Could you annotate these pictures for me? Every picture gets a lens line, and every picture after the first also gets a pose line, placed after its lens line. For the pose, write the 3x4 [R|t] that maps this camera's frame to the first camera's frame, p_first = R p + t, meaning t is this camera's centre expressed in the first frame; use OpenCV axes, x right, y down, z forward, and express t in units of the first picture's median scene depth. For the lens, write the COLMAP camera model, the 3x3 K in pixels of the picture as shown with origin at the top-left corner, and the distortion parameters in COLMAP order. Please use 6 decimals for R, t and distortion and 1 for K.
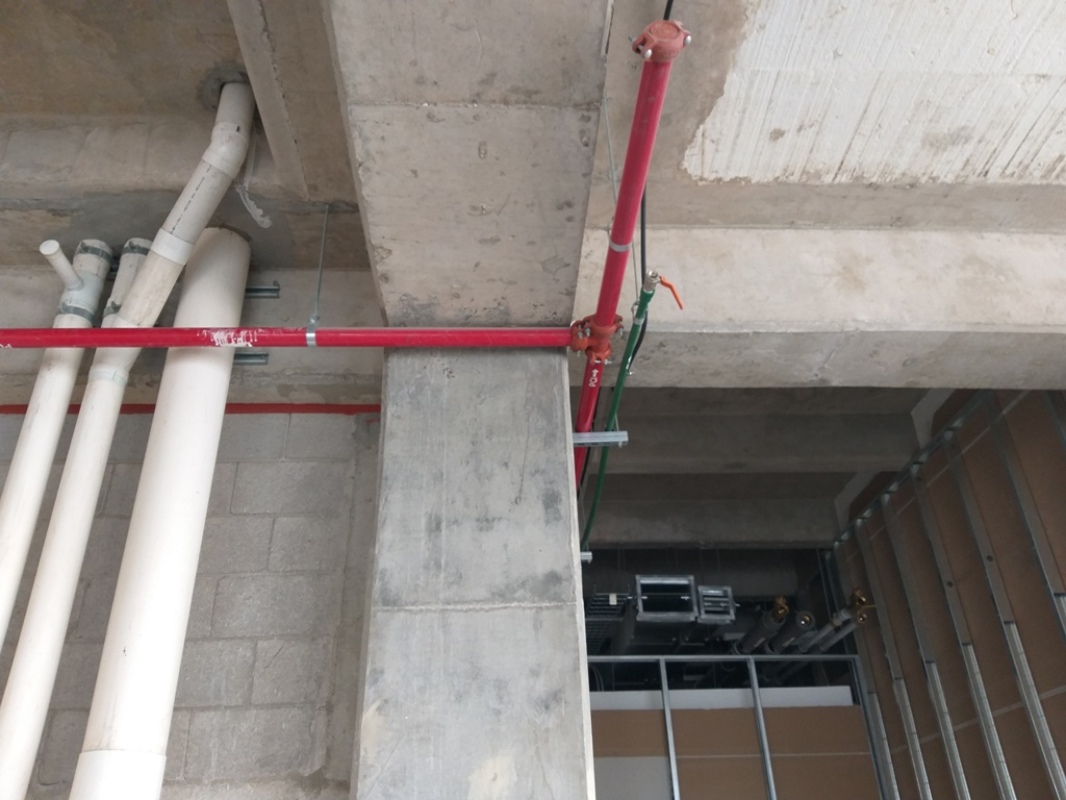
lens RADIAL K [[855.5, 0, 528.0], [0, 855.5, 396.5], [0, 0, 1]] dist [0.027547, -0.007239]
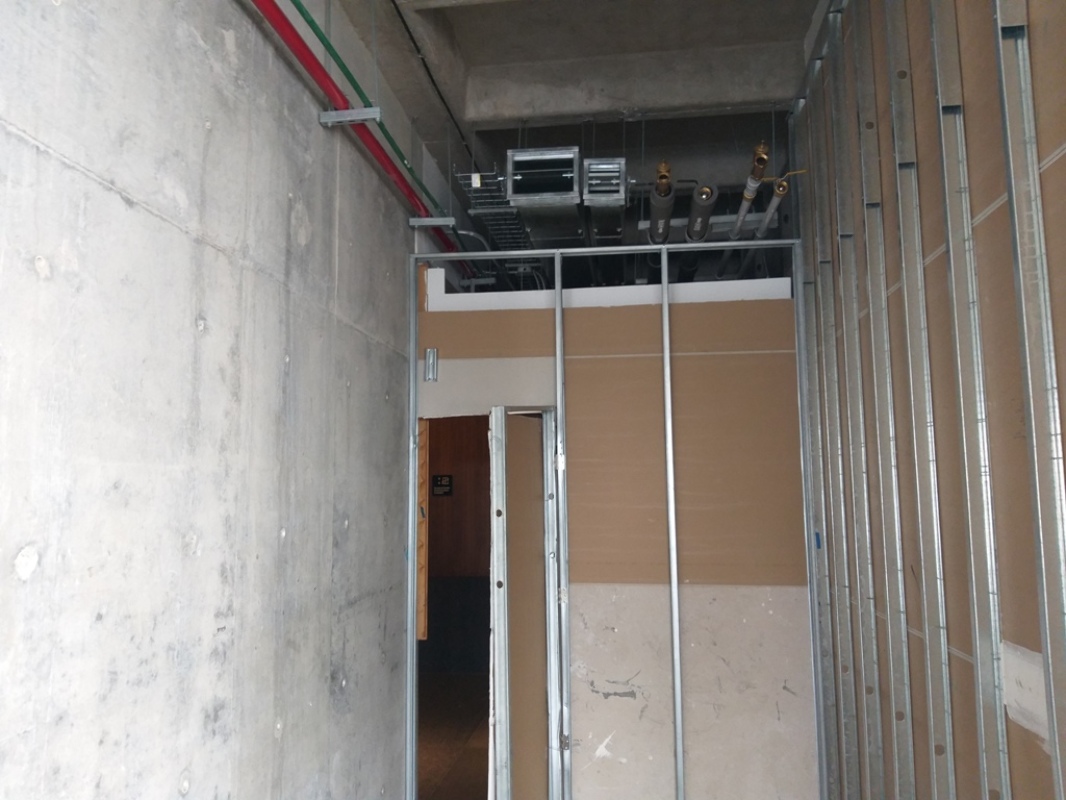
lens RADIAL K [[855.5, 0, 535.6], [0, 855.5, 405.5], [0, 0, 1]] dist [0.027547, -0.007239]
pose [[0.988271, -0.007262, -0.152538, 0.324196], [0.069206, 0.911705, 0.404974, 0.122256], [0.136129, -0.410781, 0.901514, 0.214149]]
